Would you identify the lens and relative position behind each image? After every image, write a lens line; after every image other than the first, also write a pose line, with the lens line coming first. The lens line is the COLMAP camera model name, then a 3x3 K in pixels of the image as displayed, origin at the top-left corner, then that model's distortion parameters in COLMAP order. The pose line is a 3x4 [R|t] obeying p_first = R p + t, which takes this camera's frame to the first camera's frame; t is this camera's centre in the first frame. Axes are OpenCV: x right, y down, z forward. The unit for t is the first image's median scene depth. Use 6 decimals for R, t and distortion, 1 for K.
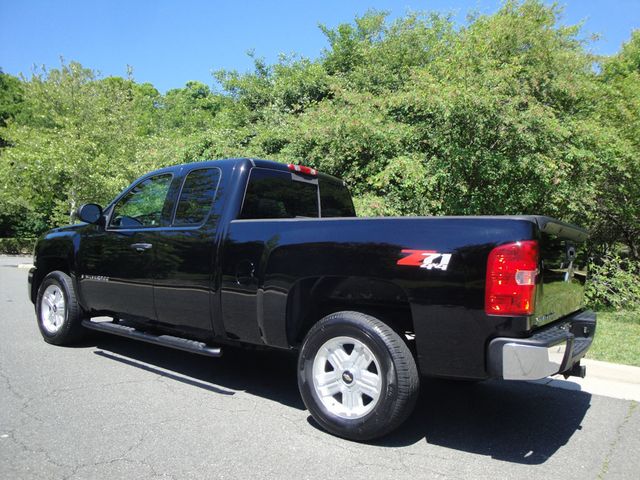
lens RADIAL K [[521.4, 0, 320.0], [0, 521.4, 240.0], [0, 0, 1]] dist [-0.138421, 0.078009]
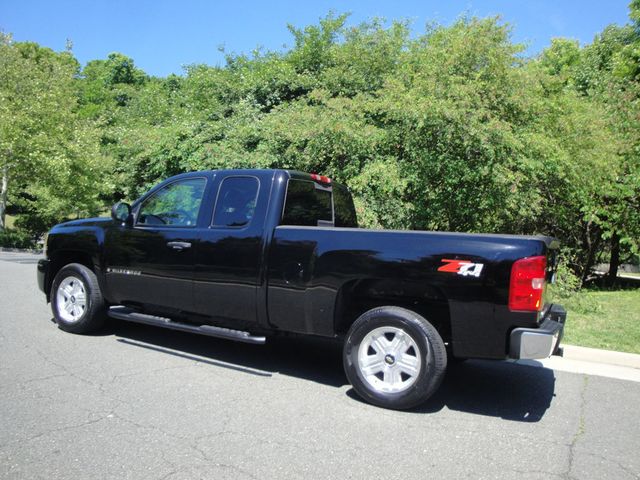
lens RADIAL K [[521.4, 0, 320.0], [0, 521.4, 240.0], [0, 0, 1]] dist [-0.138421, 0.078009]
pose [[0.988424, 0.017183, 0.150738, -0.193793], [-0.022597, 0.999157, 0.034272, -0.038117], [-0.150022, -0.037282, 0.987979, -0.122425]]
